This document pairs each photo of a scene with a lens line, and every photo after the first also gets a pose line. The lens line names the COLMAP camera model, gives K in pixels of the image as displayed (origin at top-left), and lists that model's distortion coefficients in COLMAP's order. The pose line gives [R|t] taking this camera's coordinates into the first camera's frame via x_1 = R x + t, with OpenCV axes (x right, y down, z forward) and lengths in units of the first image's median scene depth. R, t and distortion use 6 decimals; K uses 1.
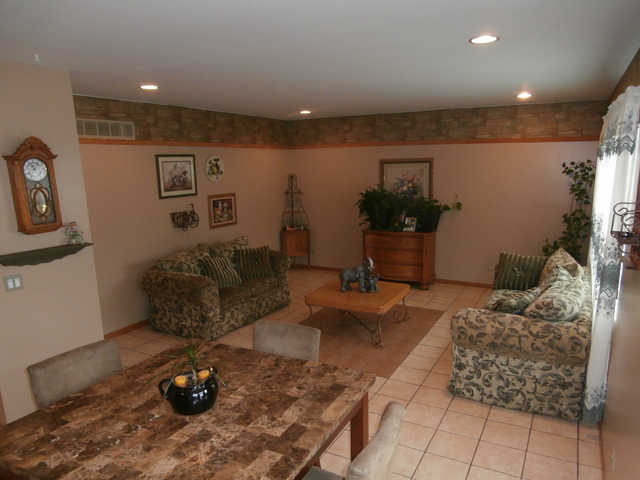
lens RADIAL K [[448.4, 0, 318.3], [0, 448.4, 268.6], [0, 0, 1]] dist [-0.044008, 0.032183]
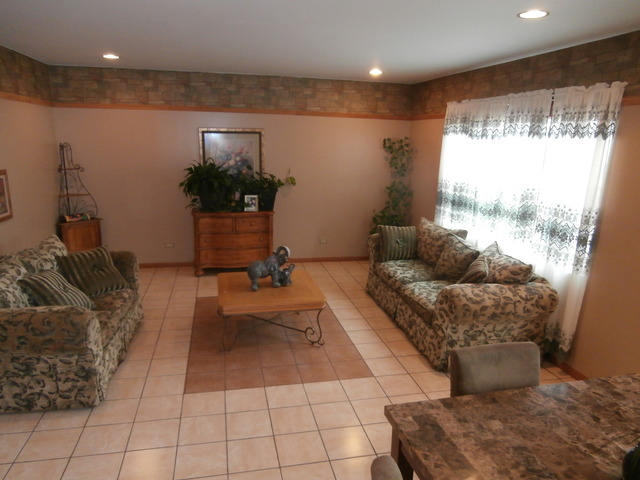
lens RADIAL K [[448.4, 0, 318.3], [0, 448.4, 268.6], [0, 0, 1]] dist [-0.044008, 0.032183]
pose [[0.755904, -0.148415, 0.637638, -0.304746], [0.110384, 0.988914, 0.099319, -0.046861], [-0.645310, -0.004691, 0.763906, 0.246920]]
